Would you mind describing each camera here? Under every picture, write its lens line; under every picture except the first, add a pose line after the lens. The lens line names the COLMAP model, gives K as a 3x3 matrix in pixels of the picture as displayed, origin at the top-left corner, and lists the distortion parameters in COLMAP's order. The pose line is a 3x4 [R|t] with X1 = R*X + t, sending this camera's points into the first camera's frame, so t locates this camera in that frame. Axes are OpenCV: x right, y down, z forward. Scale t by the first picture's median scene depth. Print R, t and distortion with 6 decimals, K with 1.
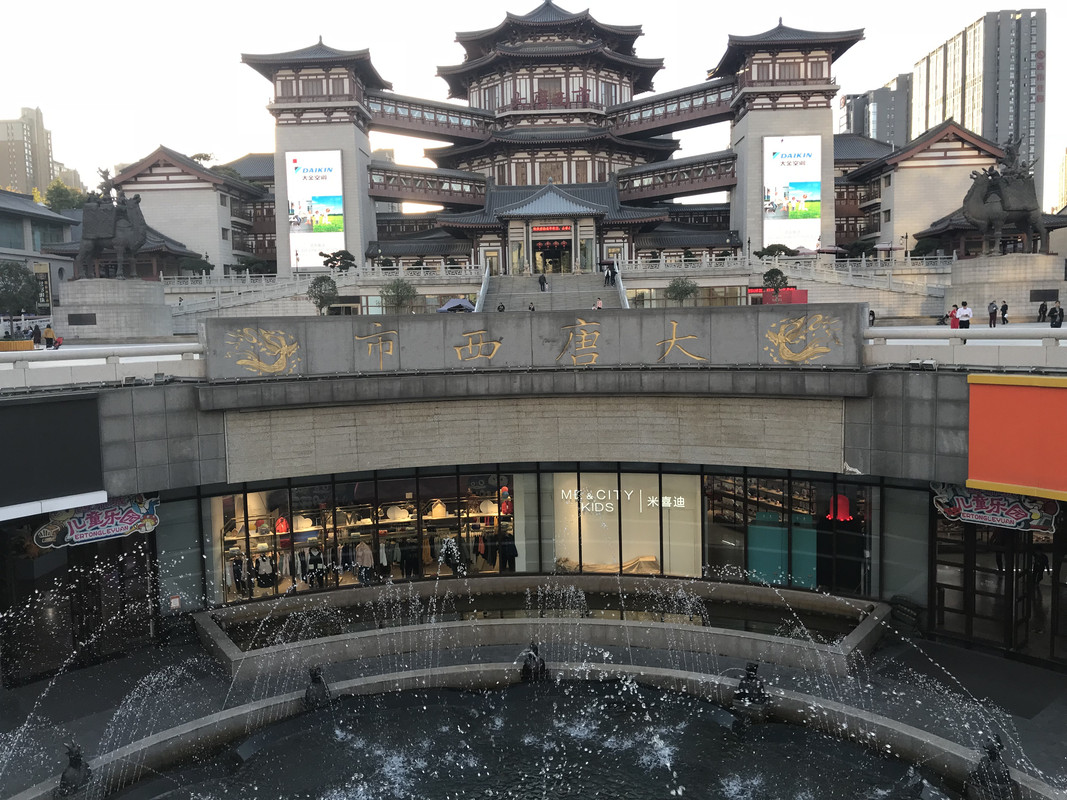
lens RADIAL K [[889.1, 0, 533.5], [0, 889.1, 400.0], [0, 0, 1]] dist [0.019083, -0.009382]
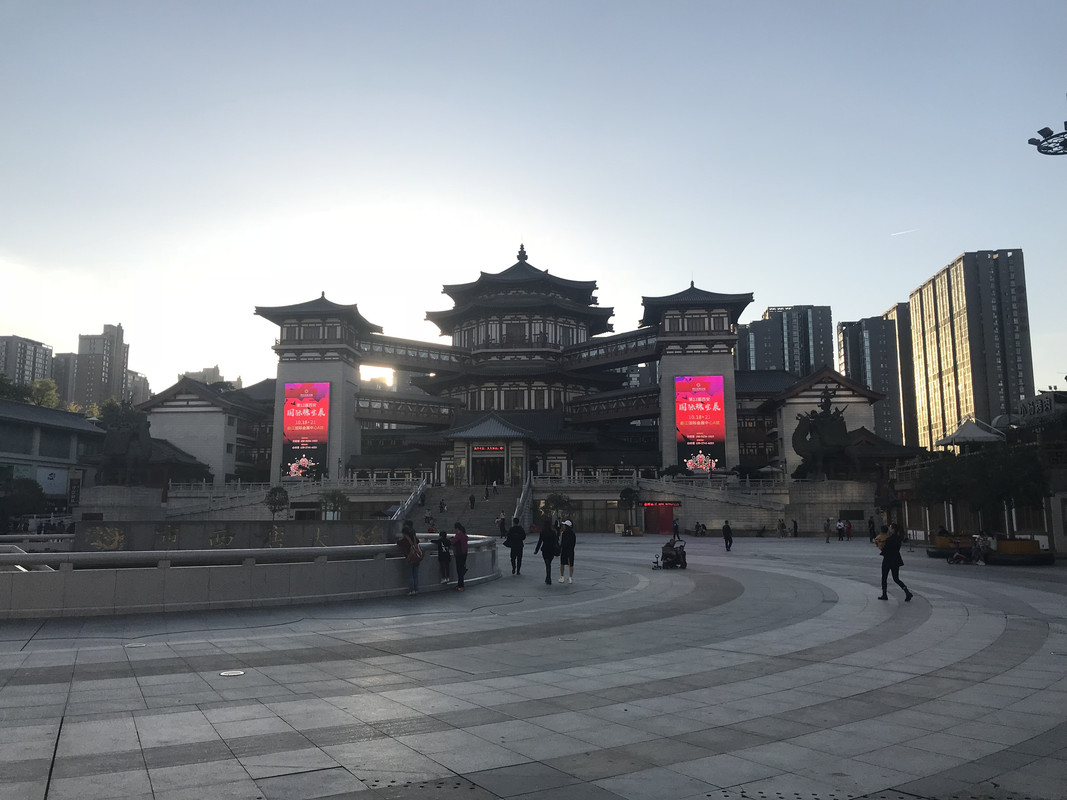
lens RADIAL K [[883.6, 0, 533.5], [0, 883.6, 400.0], [0, 0, 1]] dist [0.092687, -0.005070]
pose [[0.997830, 0.012966, -0.064549, 0.128022], [-0.027180, 0.974096, -0.224494, 0.009234], [0.059966, 0.225762, 0.972335, -0.149808]]
